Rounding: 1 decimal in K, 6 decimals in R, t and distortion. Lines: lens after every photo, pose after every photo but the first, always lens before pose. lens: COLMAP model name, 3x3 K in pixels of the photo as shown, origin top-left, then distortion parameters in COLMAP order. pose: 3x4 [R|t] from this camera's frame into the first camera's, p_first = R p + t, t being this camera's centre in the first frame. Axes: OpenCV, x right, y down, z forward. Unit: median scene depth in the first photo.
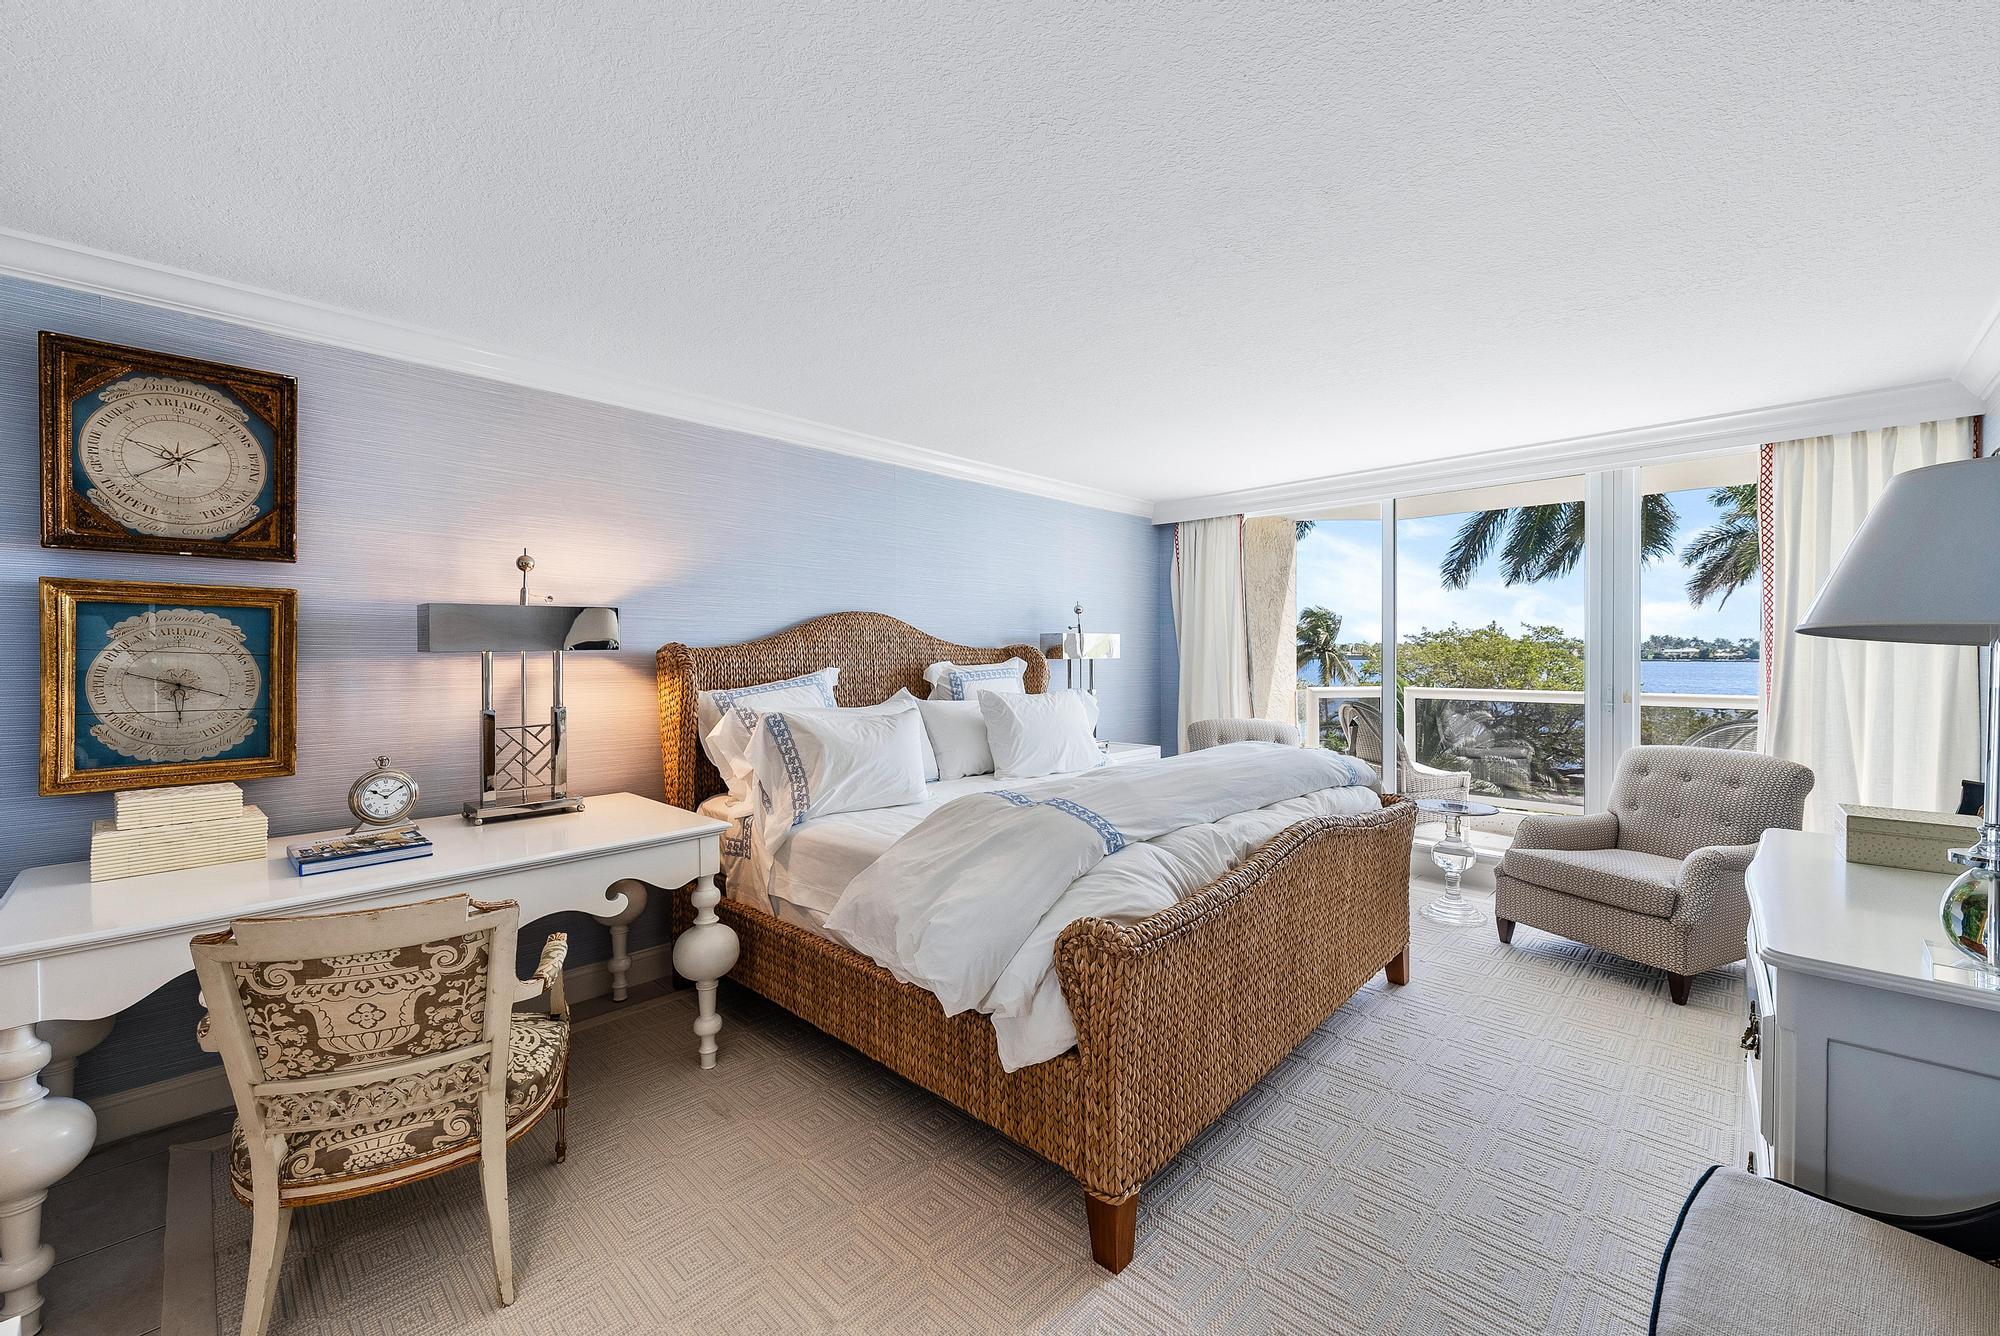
lens RADIAL K [[795.3, 0, 1009.7], [0, 795.3, 662.4], [0, 0, 1]] dist [-0.002534, -0.000067]
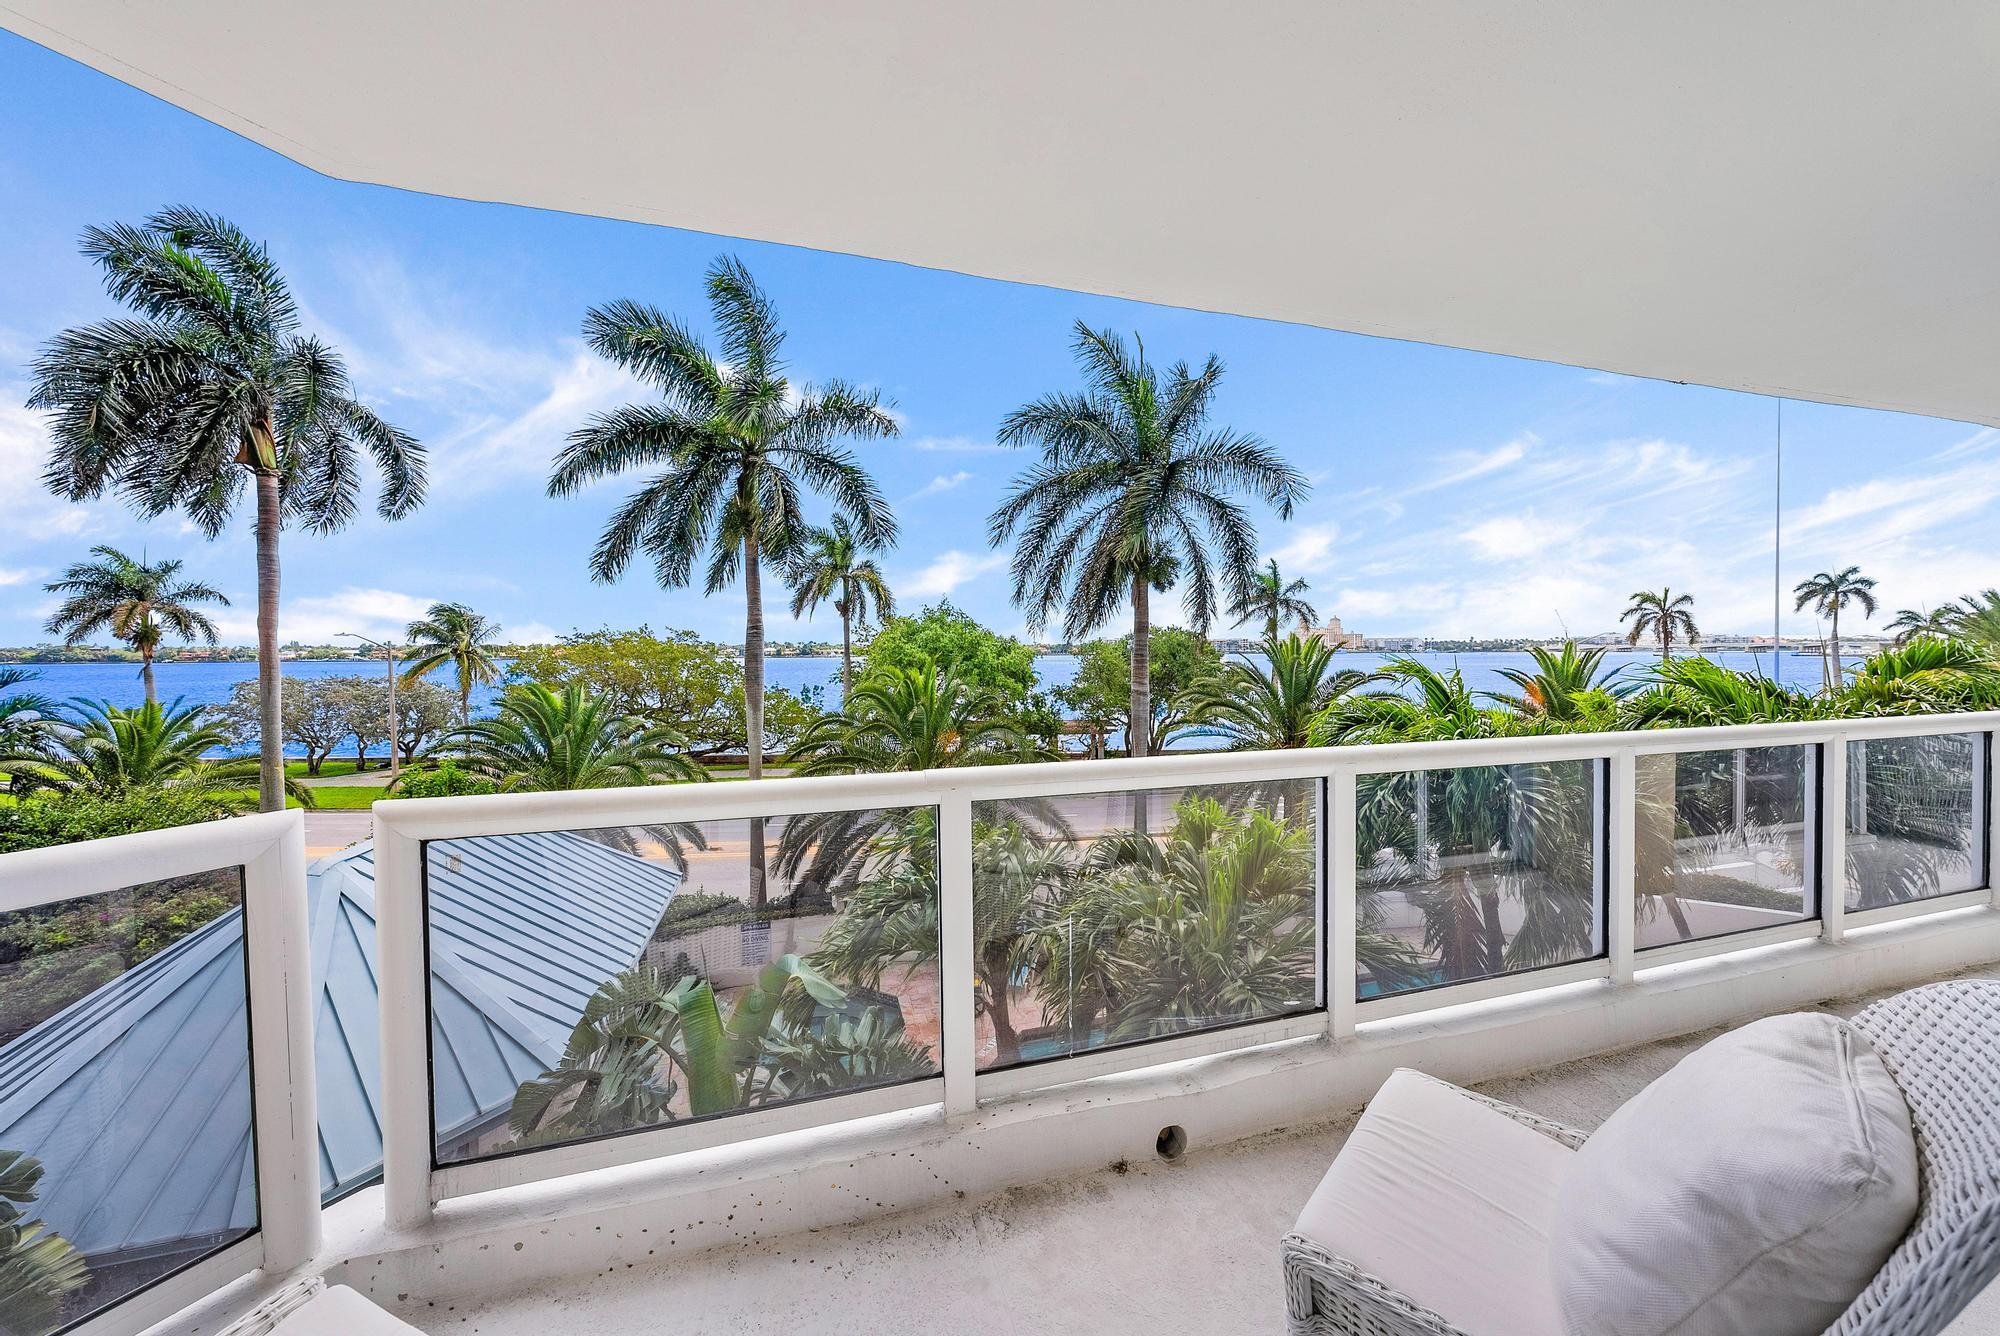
lens RADIAL K [[679.9, 0, 1006.7], [0, 679.9, 652.2], [0, 0, 1]] dist [-0.005643, -0.000224]
pose [[0.503989, -0.007274, 0.863679, 0.052666], [0.017742, 0.999841, -0.001932, -0.002624], [-0.863528, 0.016297, 0.504038, 0.093202]]
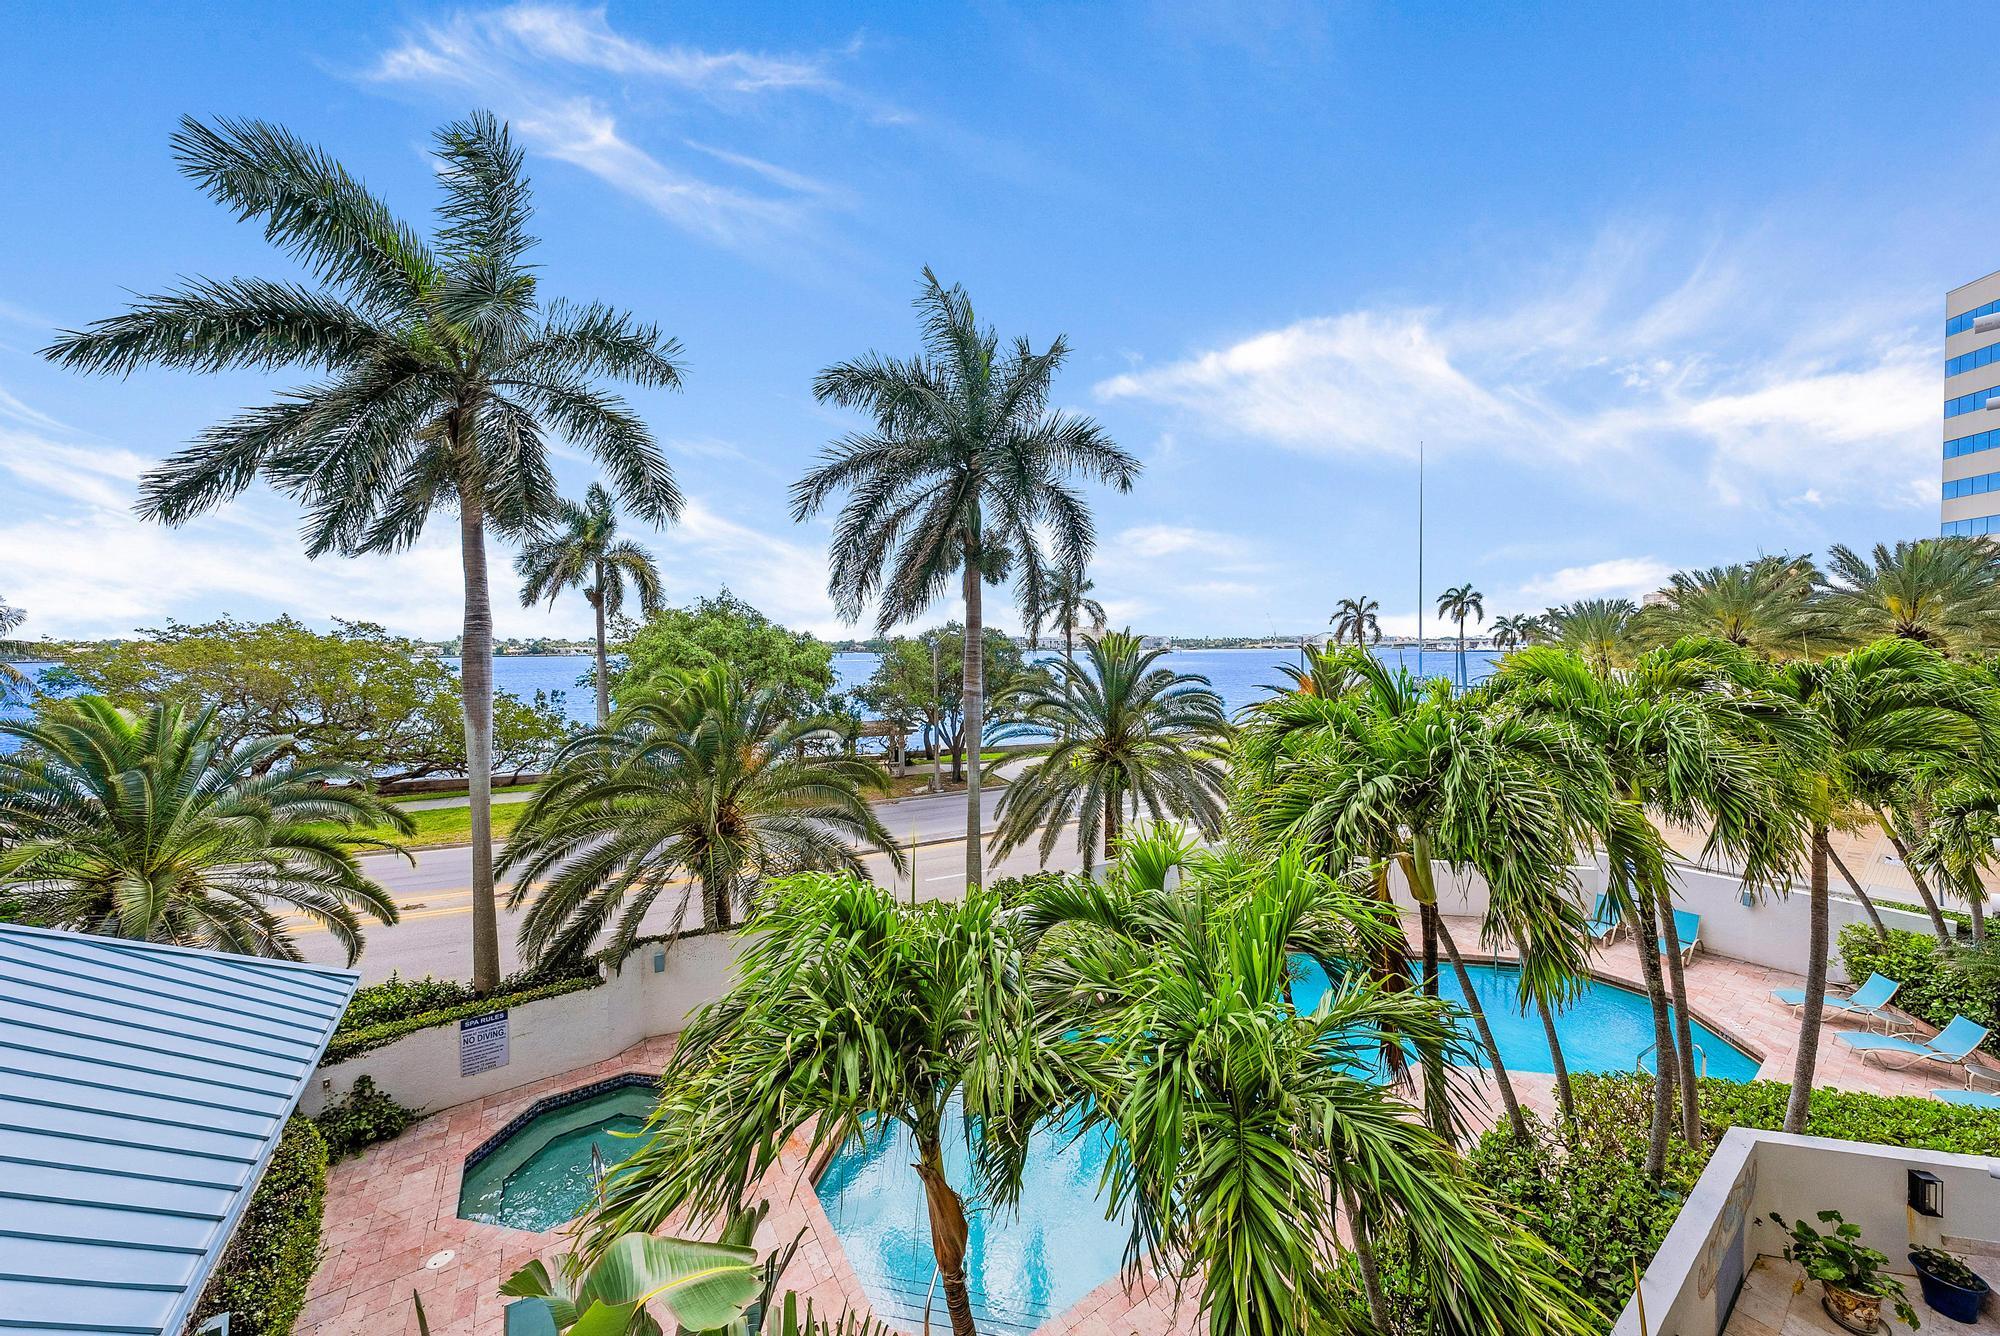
lens RADIAL K [[679.9, 0, 1008.5], [0, 679.9, 658.2], [0, 0, 1]] dist [-0.005643, -0.000224]
pose [[0.206639, -0.019869, 0.978215, 0.085583], [0.019997, 0.999671, 0.016080, -0.002375], [-0.978213, 0.016239, 0.206969, 0.140117]]
